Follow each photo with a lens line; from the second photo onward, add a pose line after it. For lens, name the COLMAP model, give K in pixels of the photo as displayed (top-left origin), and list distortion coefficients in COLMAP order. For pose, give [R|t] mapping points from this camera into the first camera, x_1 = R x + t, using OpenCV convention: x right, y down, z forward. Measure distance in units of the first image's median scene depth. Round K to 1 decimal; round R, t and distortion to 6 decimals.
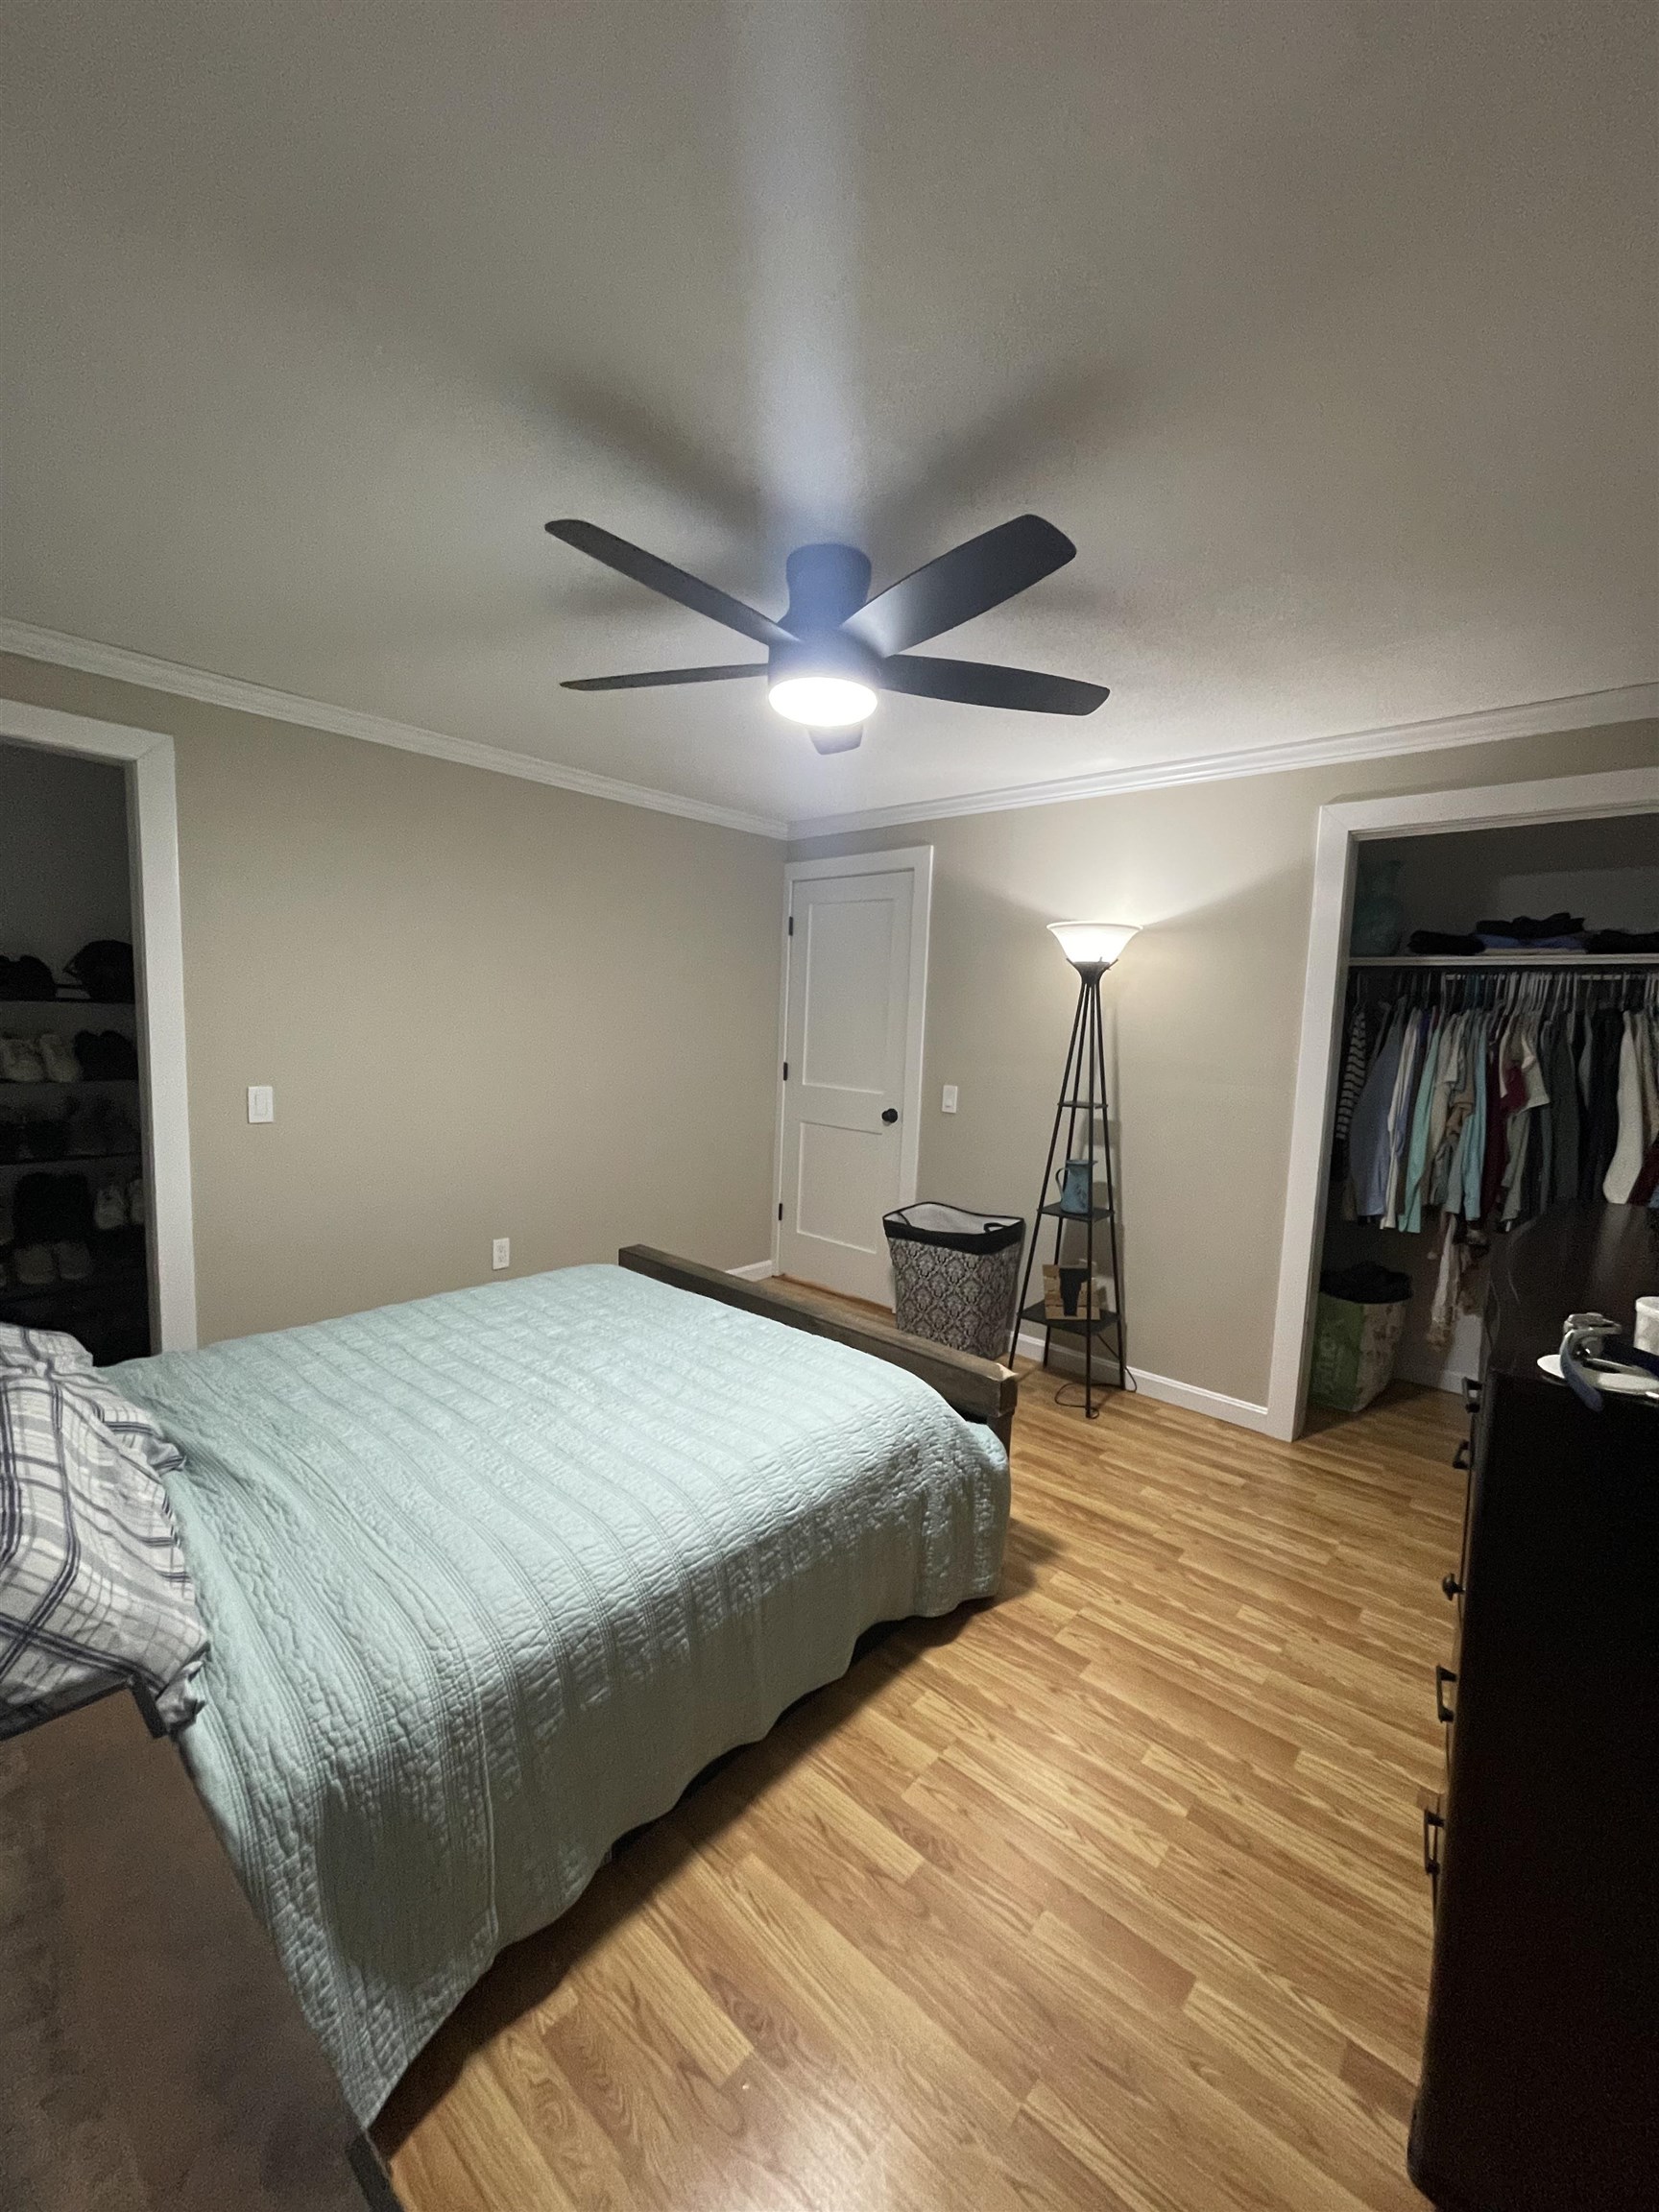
lens RADIAL K [[889.2, 0, 823.6], [0, 889.2, 1112.1], [0, 0, 1]] dist [-0.001296, 0.001053]
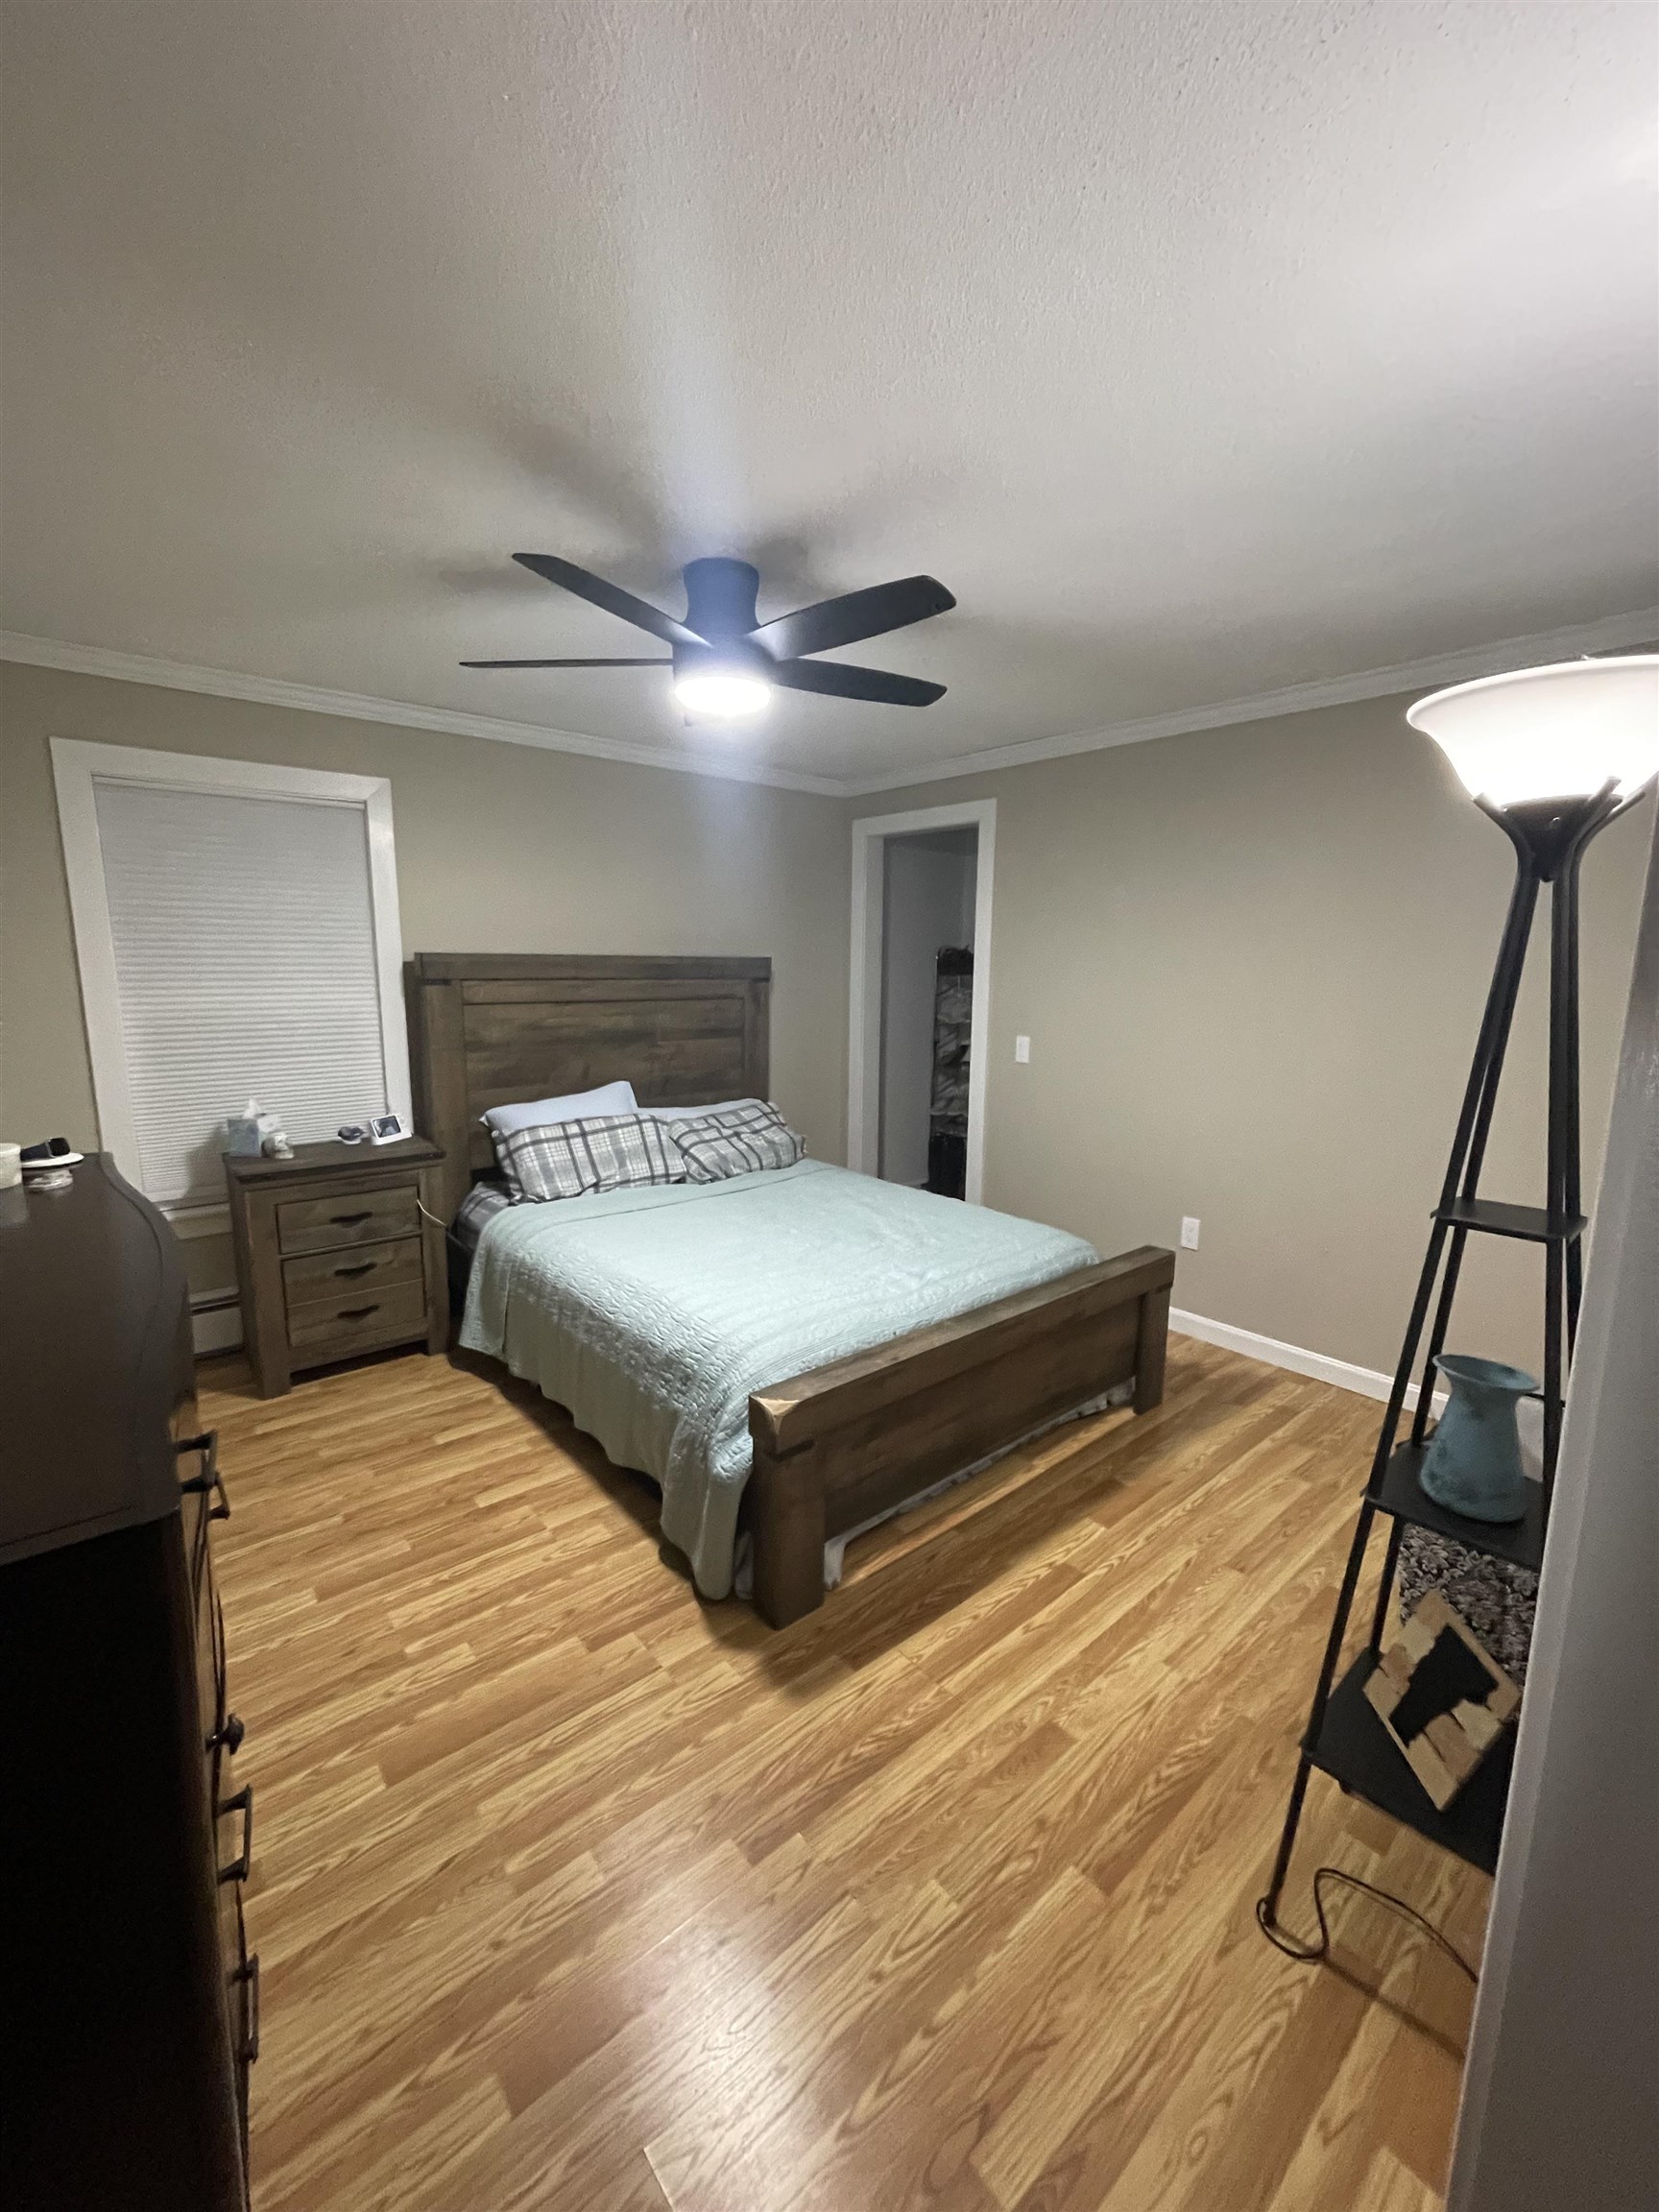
lens RADIAL K [[889.2, 0, 822.8], [0, 889.2, 1100.3], [0, 0, 1]] dist [-0.001296, 0.001053]
pose [[-0.141970, 0.114869, -0.983184, 1.171564], [-0.123789, 0.983387, 0.132767, -0.114316], [0.982100, 0.140556, -0.125392, 1.334176]]
